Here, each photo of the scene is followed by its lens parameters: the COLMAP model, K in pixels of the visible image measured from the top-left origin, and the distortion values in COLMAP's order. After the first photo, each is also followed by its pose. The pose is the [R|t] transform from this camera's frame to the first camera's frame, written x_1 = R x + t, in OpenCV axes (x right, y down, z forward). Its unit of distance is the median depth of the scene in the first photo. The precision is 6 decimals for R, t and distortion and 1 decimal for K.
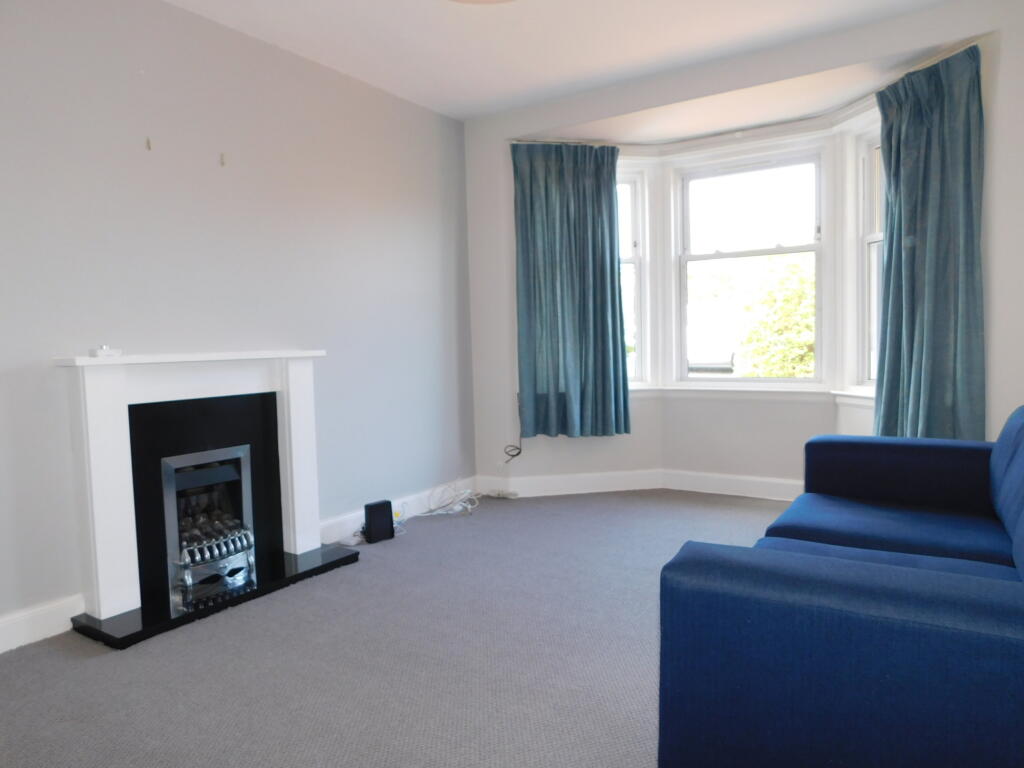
lens RADIAL K [[696.4, 0, 508.0], [0, 696.4, 385.2], [0, 0, 1]] dist [-0.056936, 0.051150]
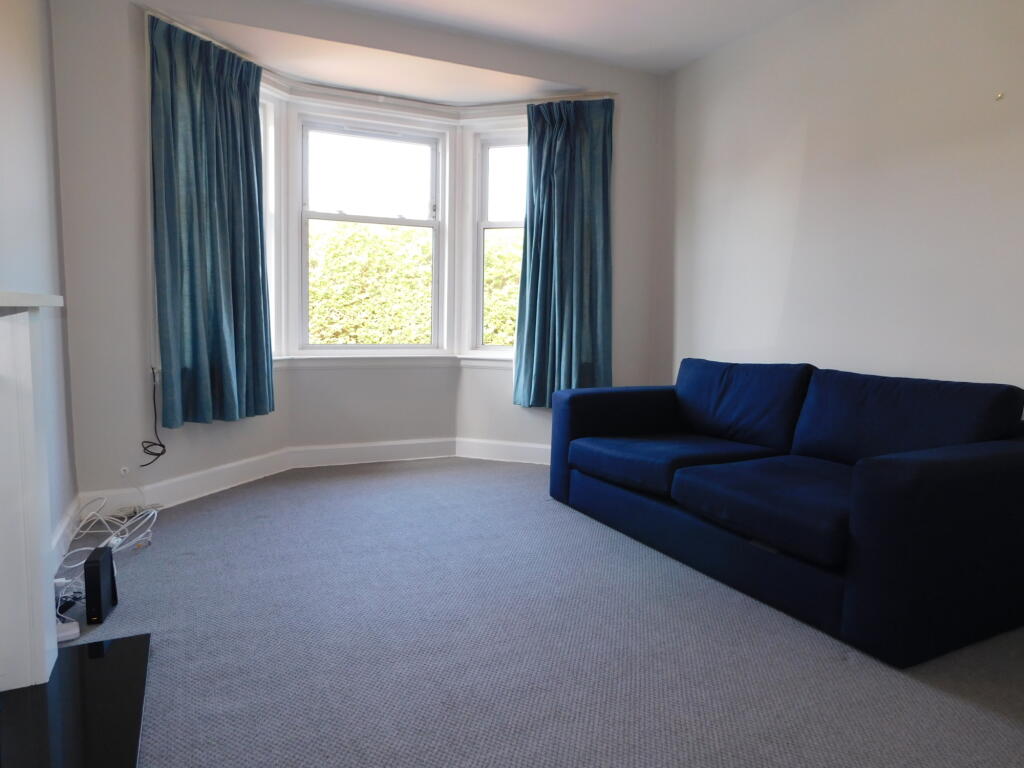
lens RADIAL K [[696.4, 0, 508.0], [0, 696.4, 385.2], [0, 0, 1]] dist [-0.056936, 0.051150]
pose [[0.499912, -0.058579, 0.864093, -0.432670], [0.019000, 0.998212, 0.056679, -0.005616], [-0.865868, -0.011917, 0.500131, 0.327174]]
